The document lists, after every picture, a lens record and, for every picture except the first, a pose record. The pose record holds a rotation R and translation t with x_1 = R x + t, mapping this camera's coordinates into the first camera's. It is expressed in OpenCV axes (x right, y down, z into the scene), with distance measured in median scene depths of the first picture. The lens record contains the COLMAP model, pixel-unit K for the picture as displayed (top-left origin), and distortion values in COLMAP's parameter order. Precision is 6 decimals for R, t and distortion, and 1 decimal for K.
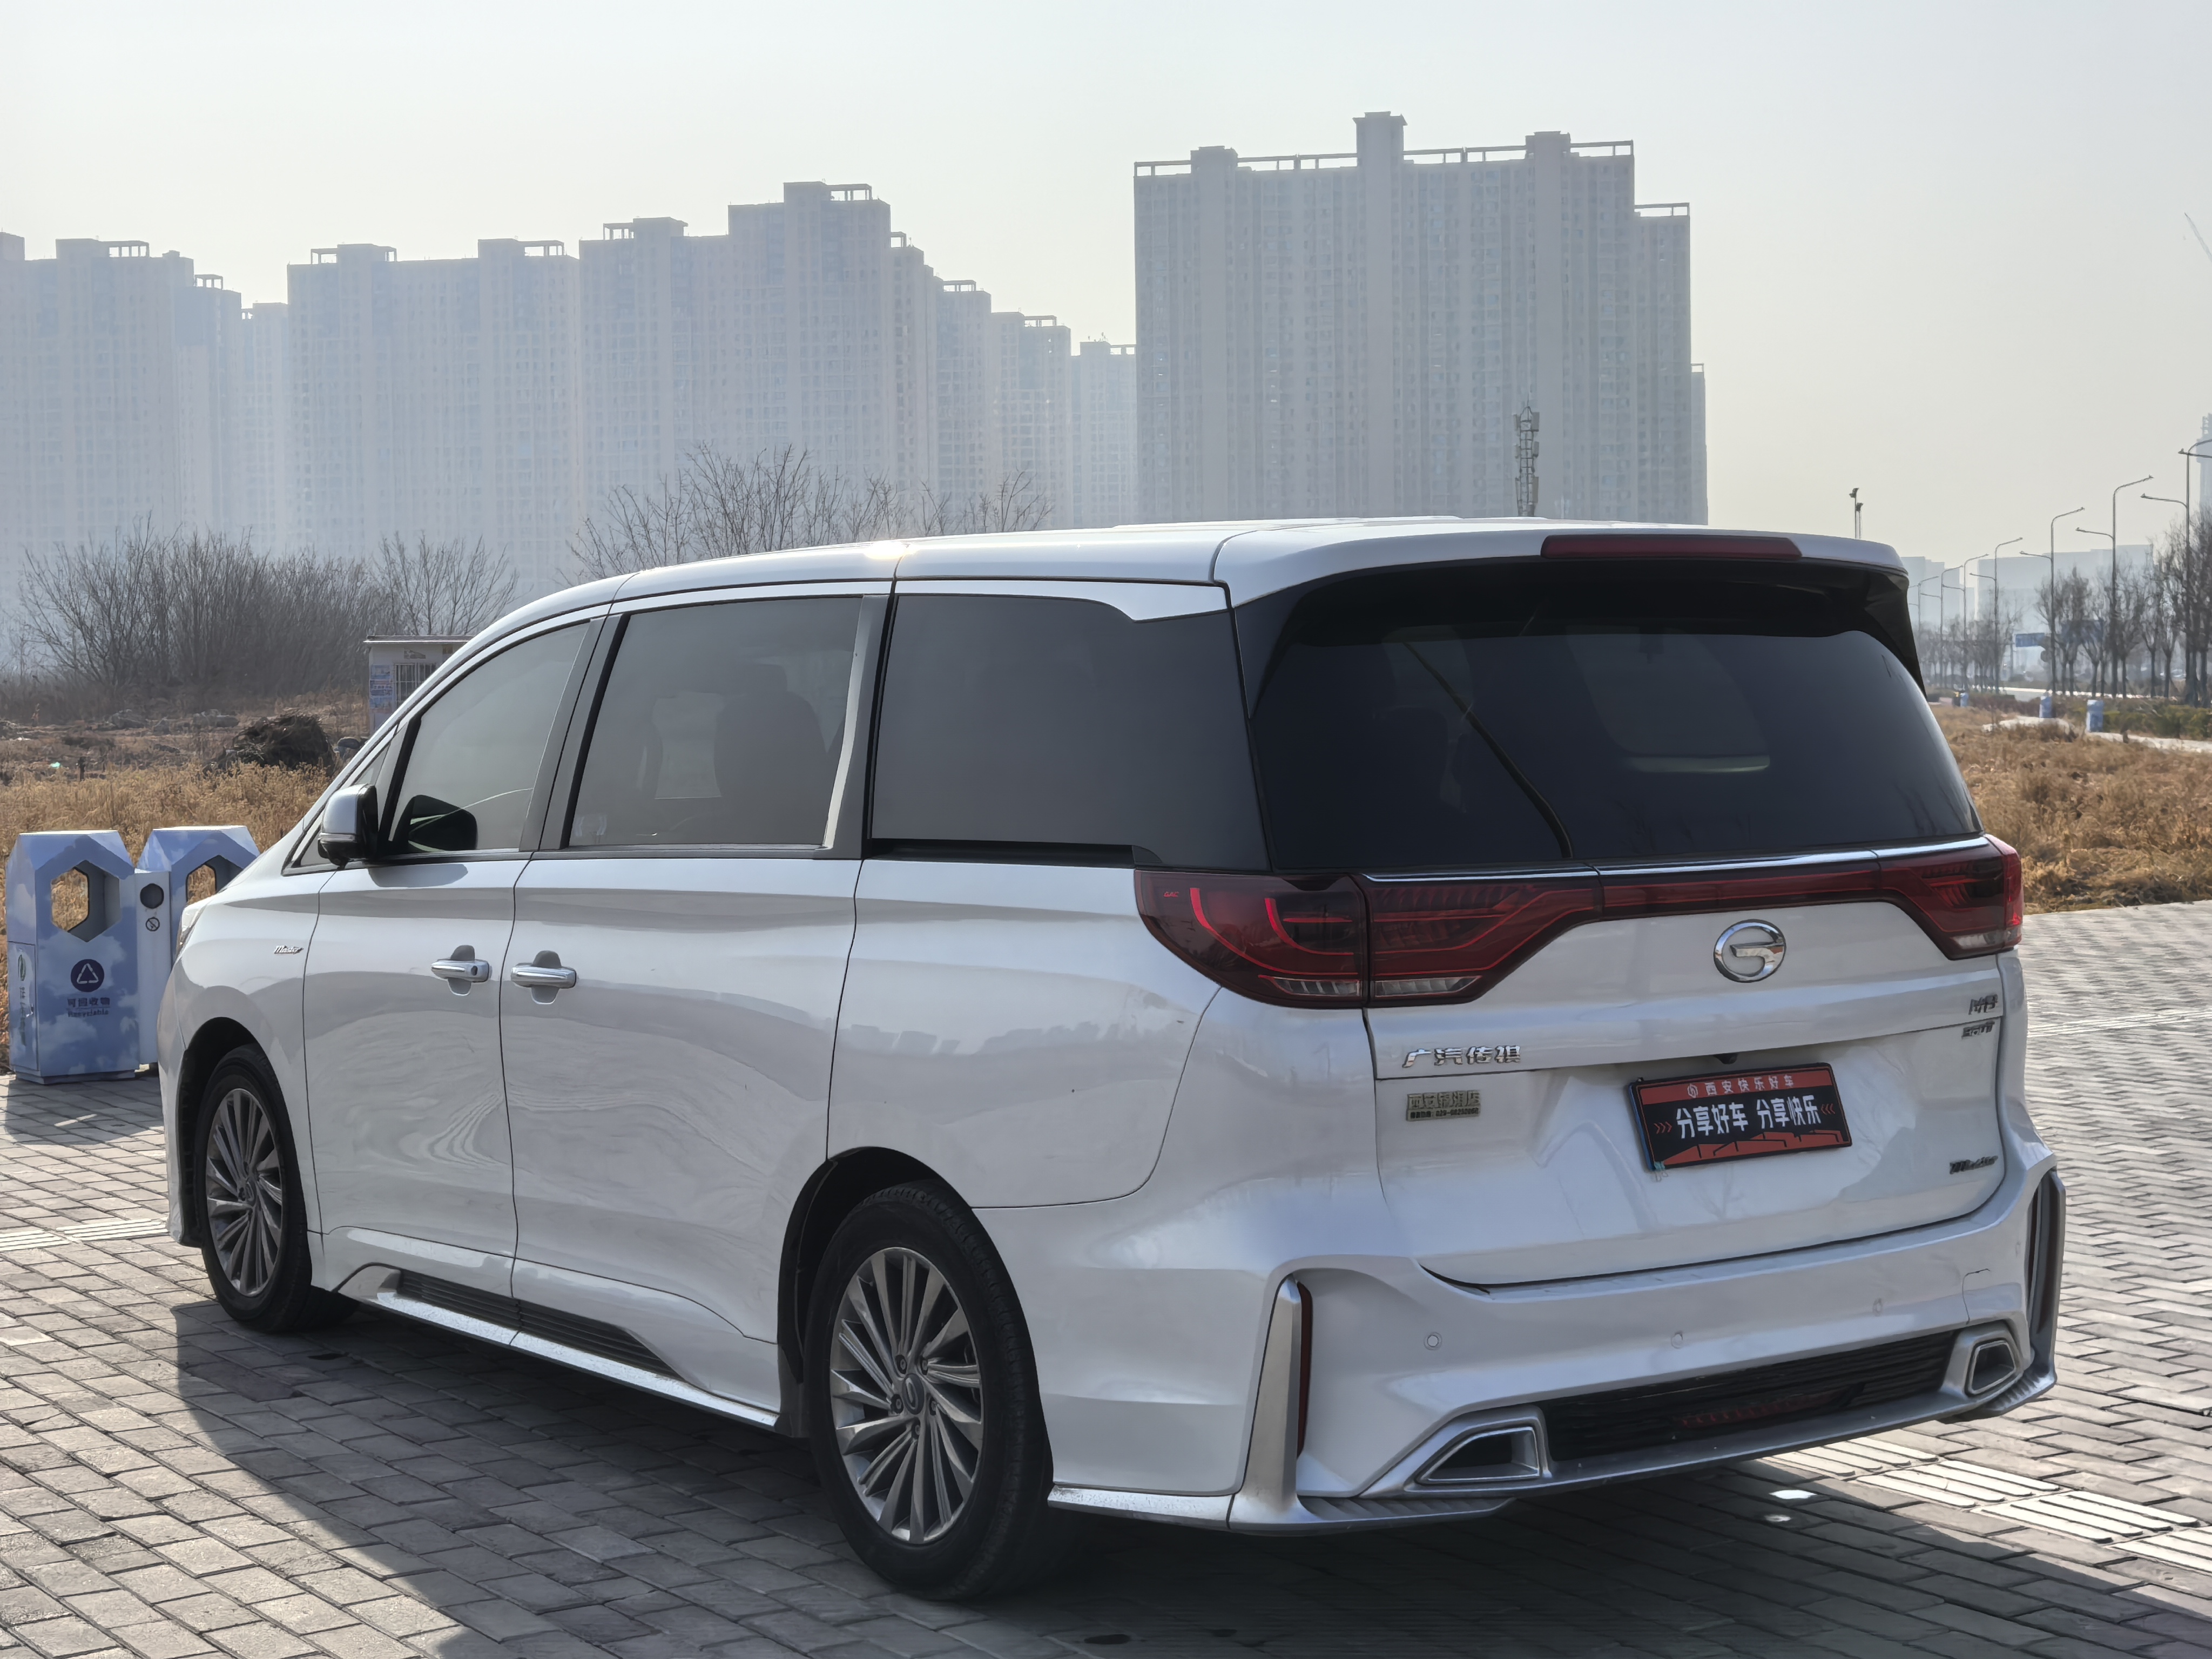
lens RADIAL K [[3507.6, 0, 1119.4], [0, 3507.6, 719.7], [0, 0, 1]] dist [0.063407, -0.205475]
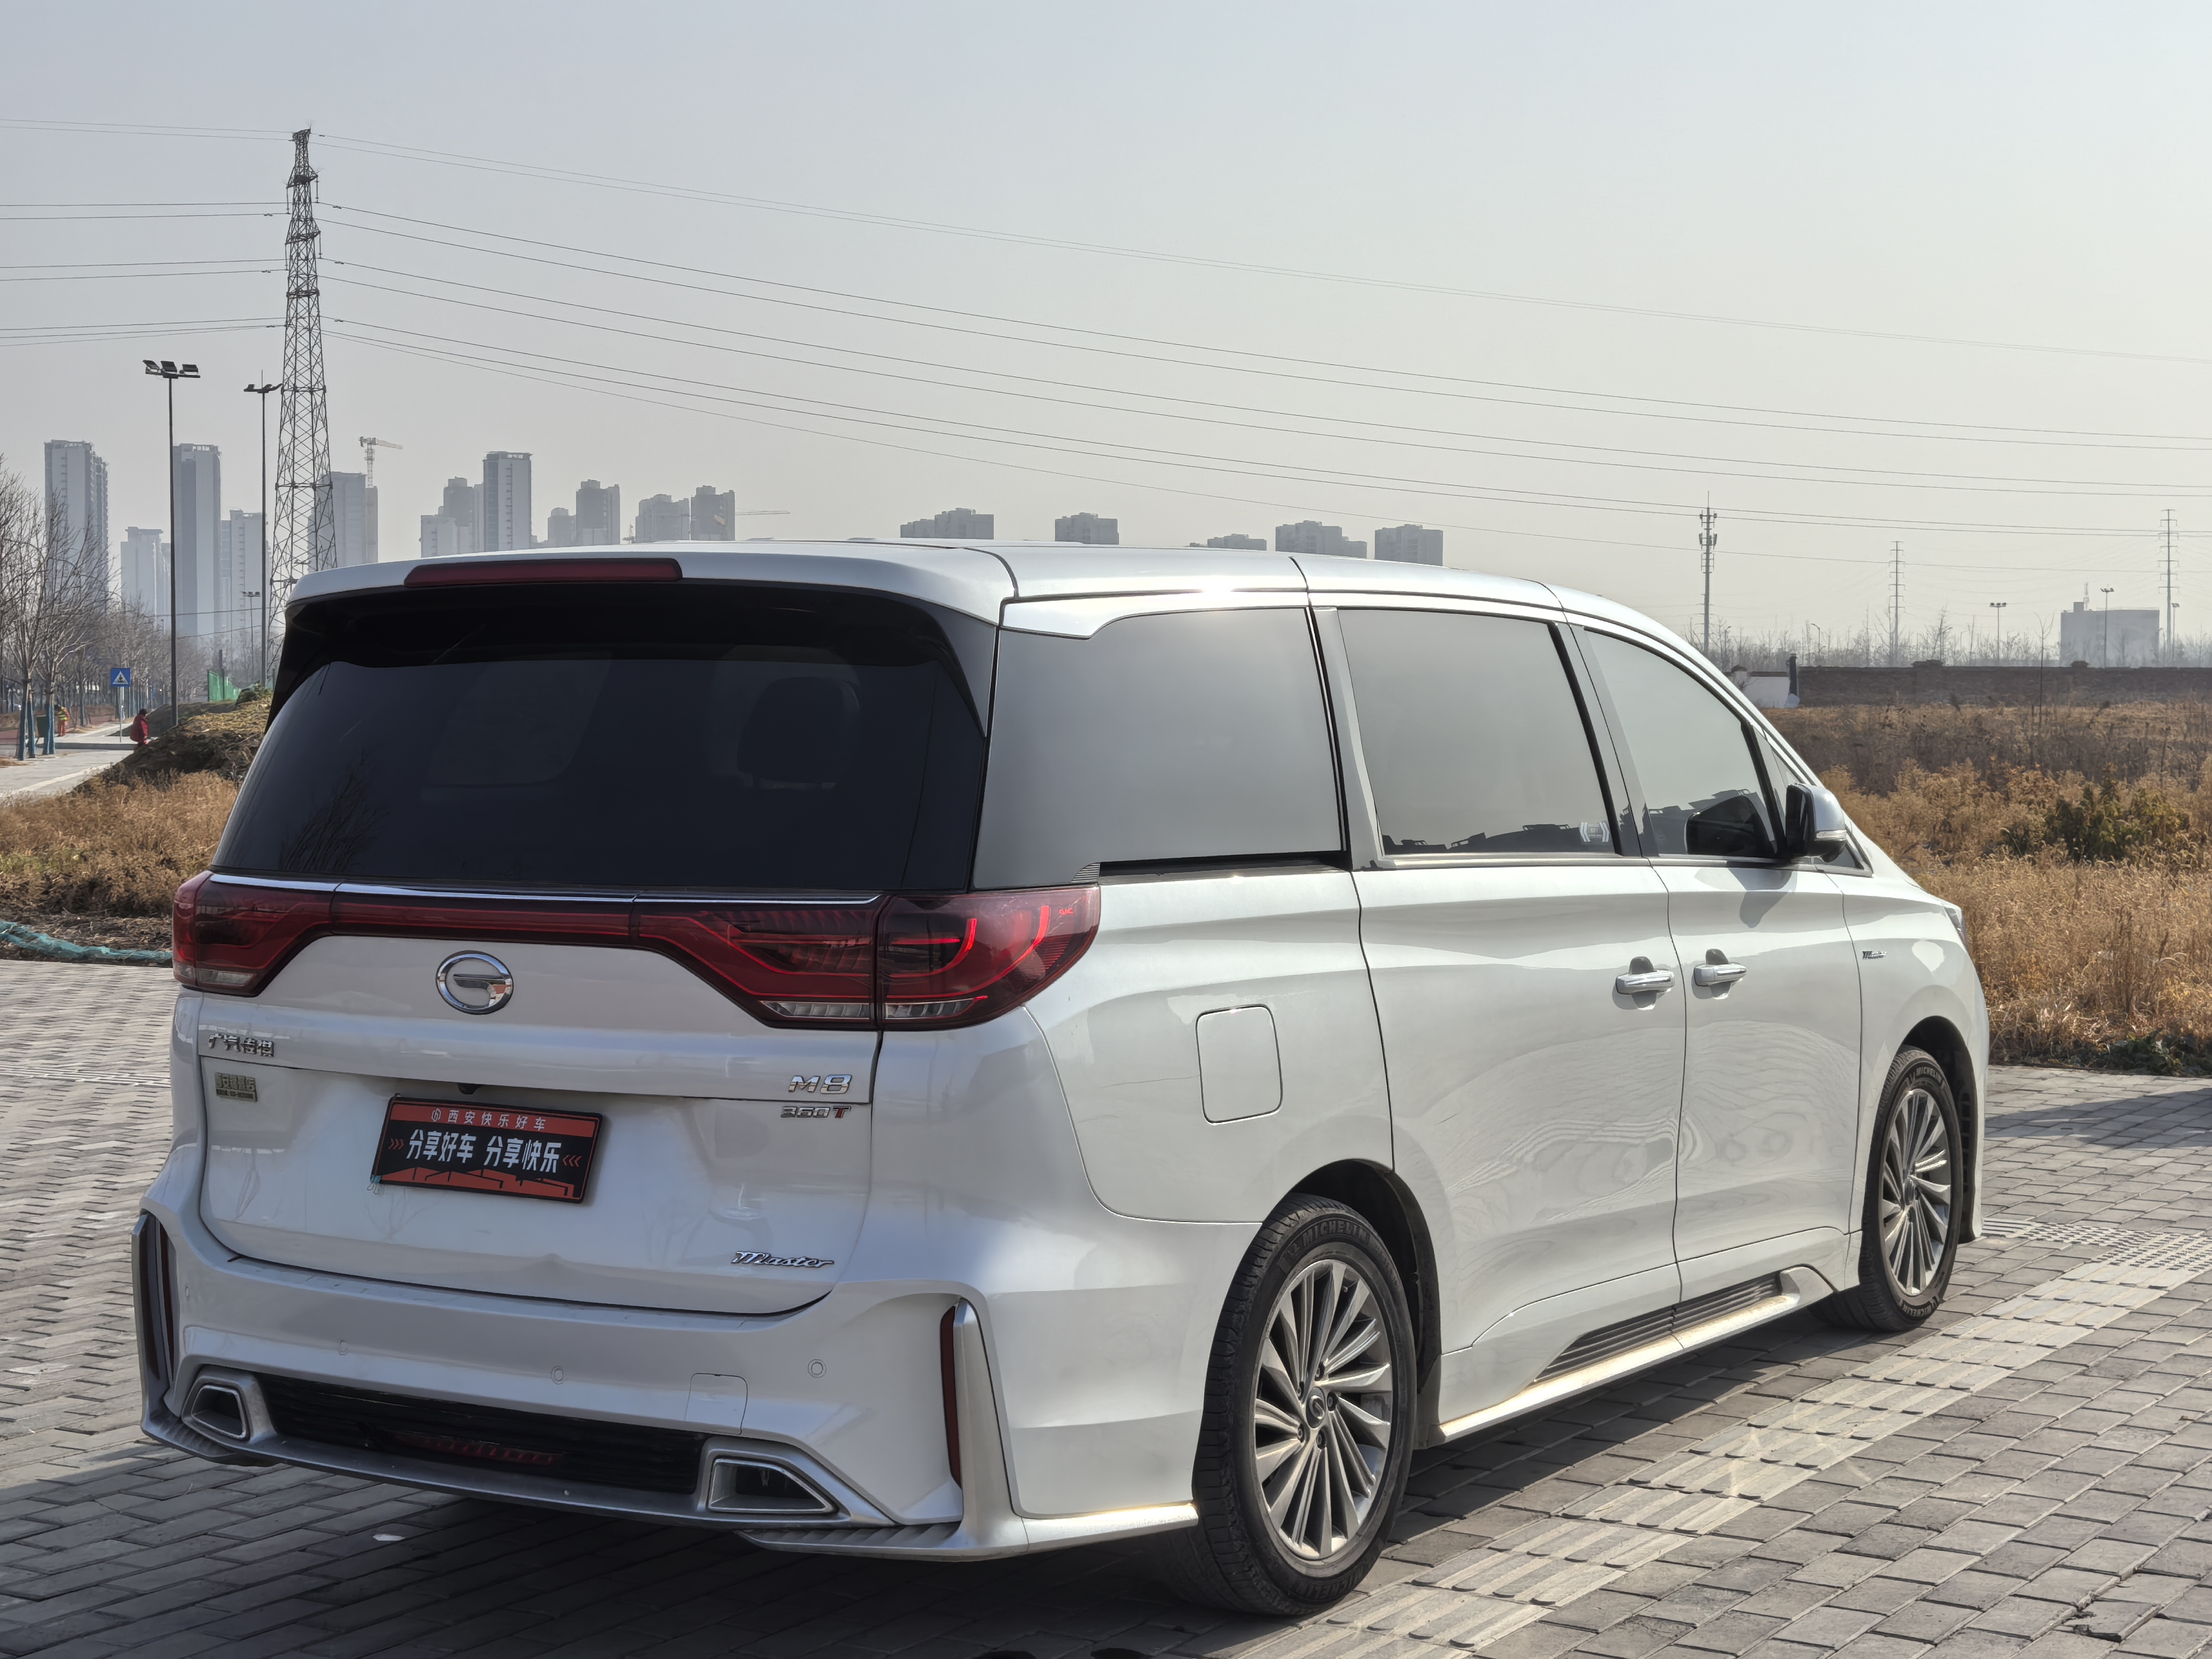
lens RADIAL K [[3507.6, 0, 1119.4], [0, 3507.6, 719.7], [0, 0, 1]] dist [0.063407, -0.205475]
pose [[0.388470, 0.019820, -0.921248, 1.160837], [-0.016496, 0.999758, 0.014553, -0.025343], [0.921314, 0.009543, 0.388703, 0.785221]]
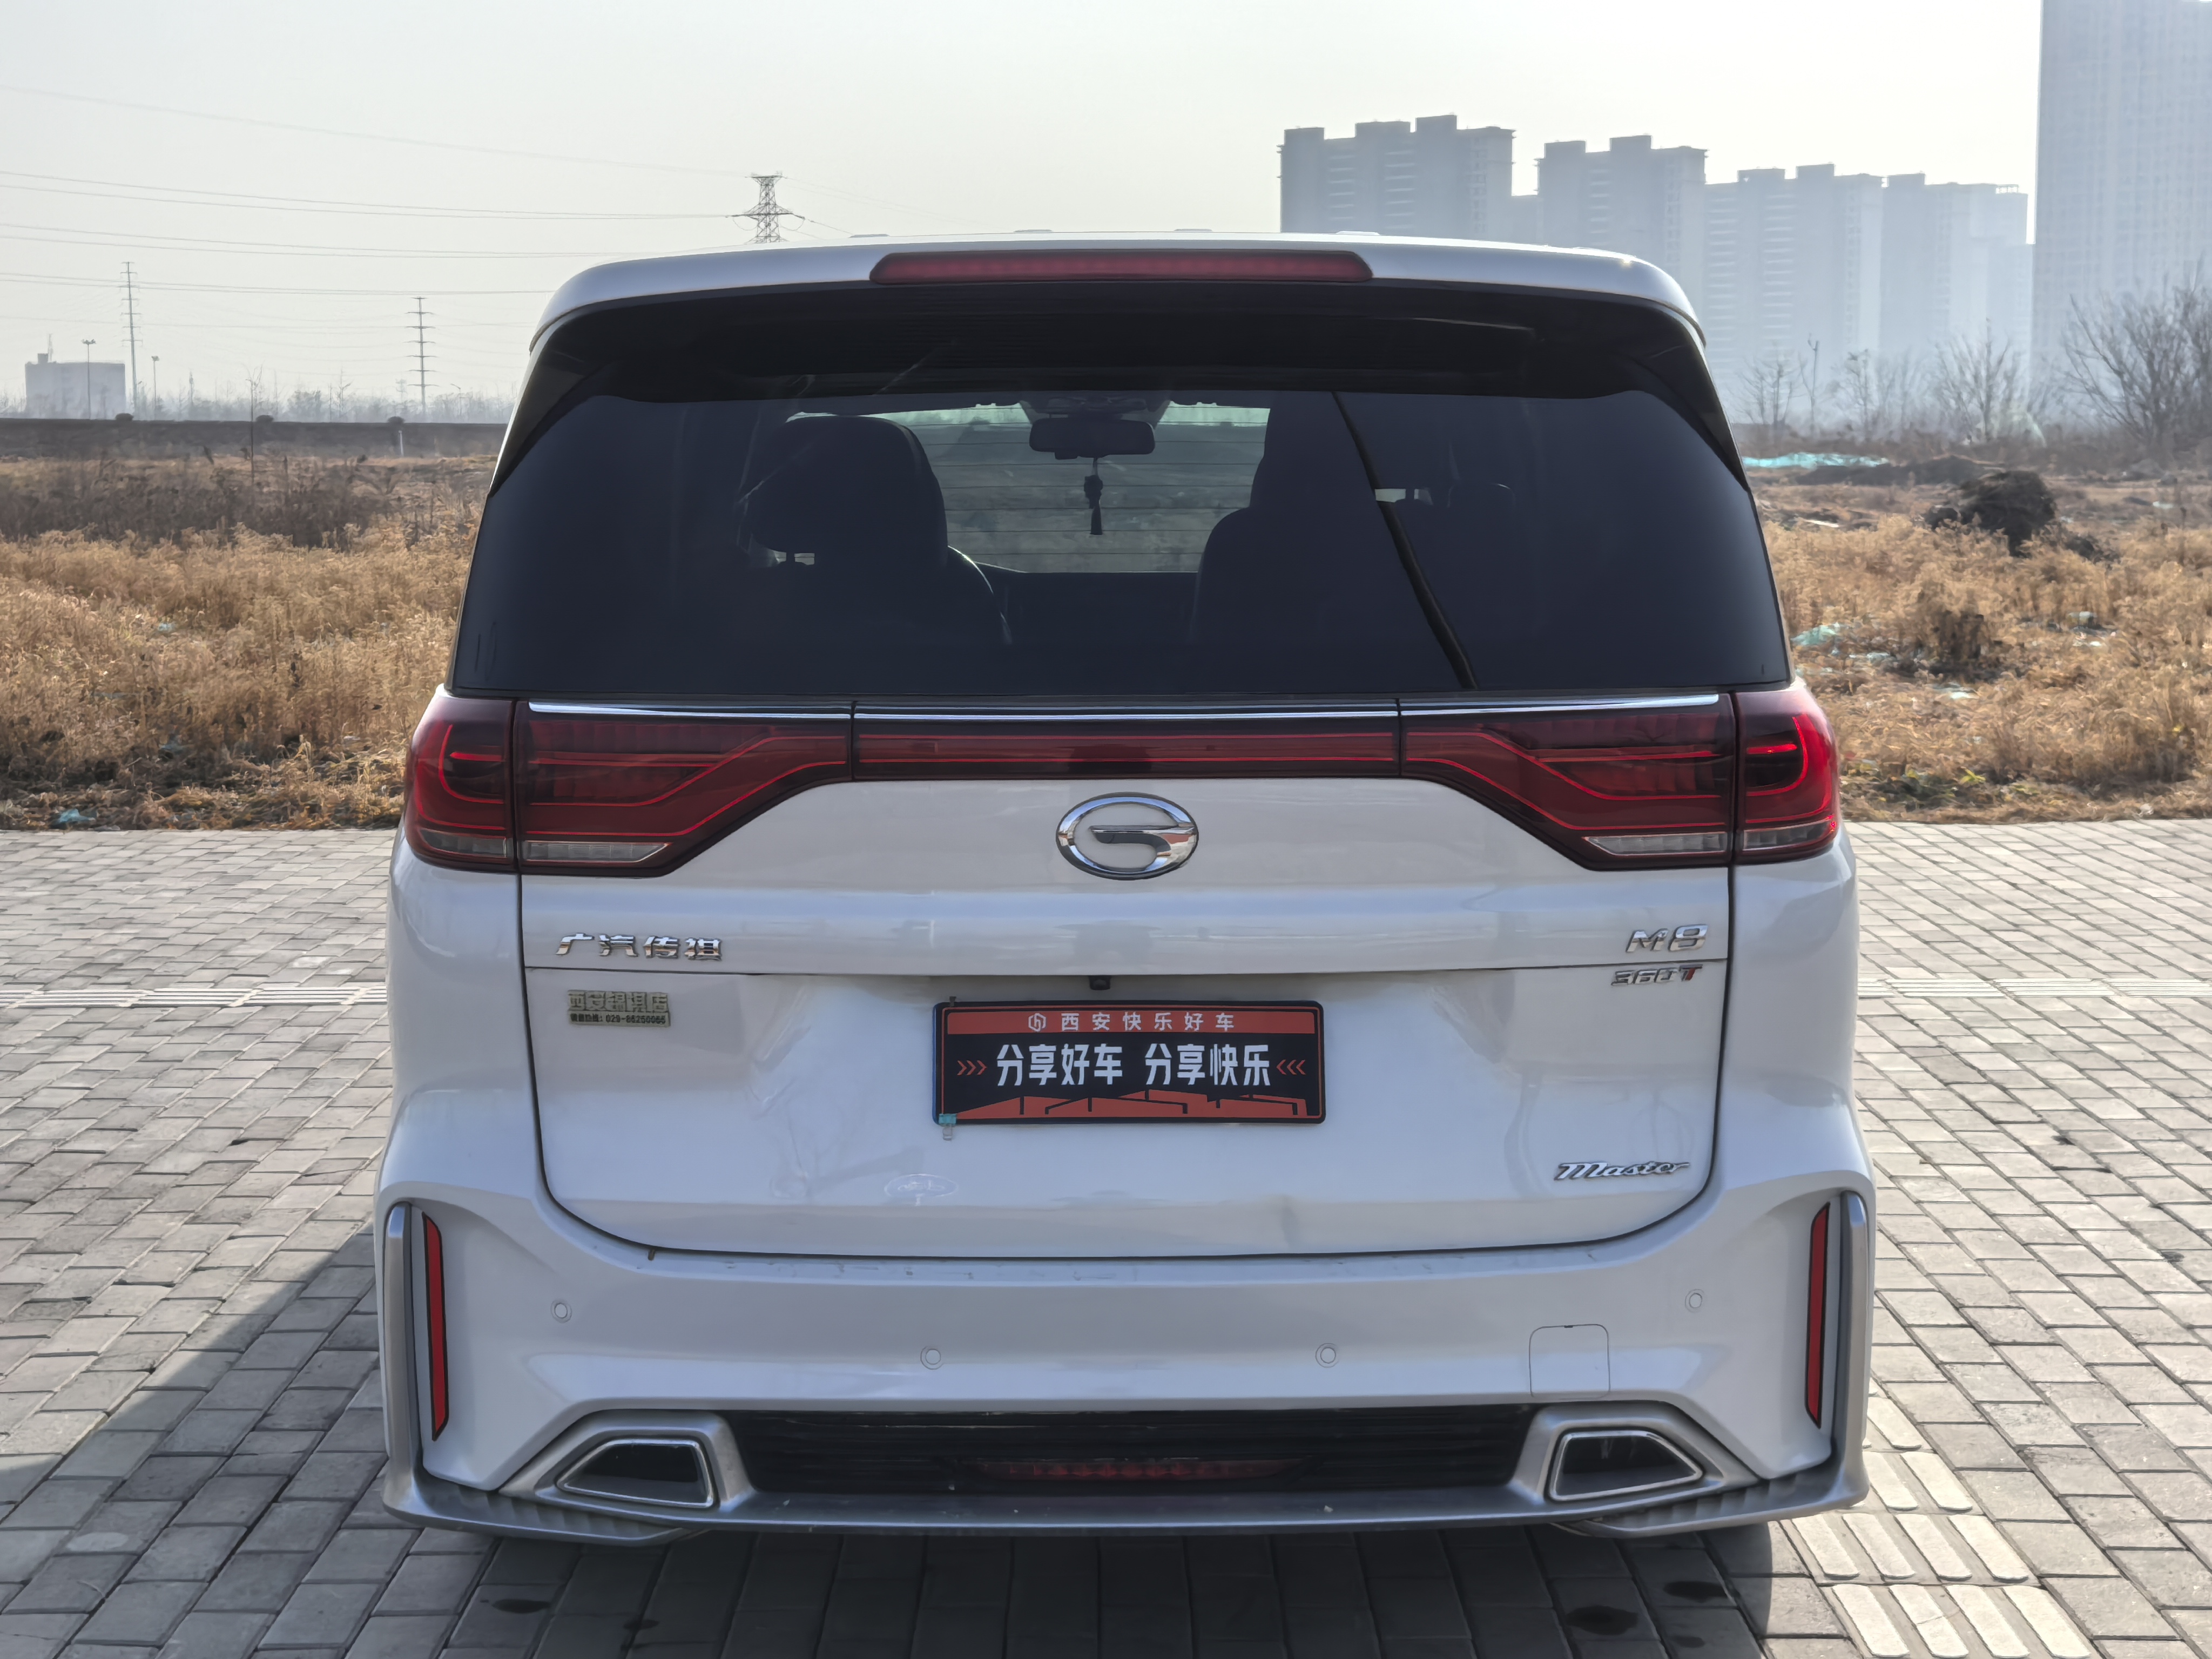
lens RADIAL K [[3507.6, 0, 1119.4], [0, 3507.6, 719.7], [0, 0, 1]] dist [0.063407, -0.205475]
pose [[0.822002, 0.054755, -0.566846, 0.581850], [-0.014495, 0.997056, 0.075291, -0.011244], [0.569300, -0.053673, 0.820376, 0.418224]]
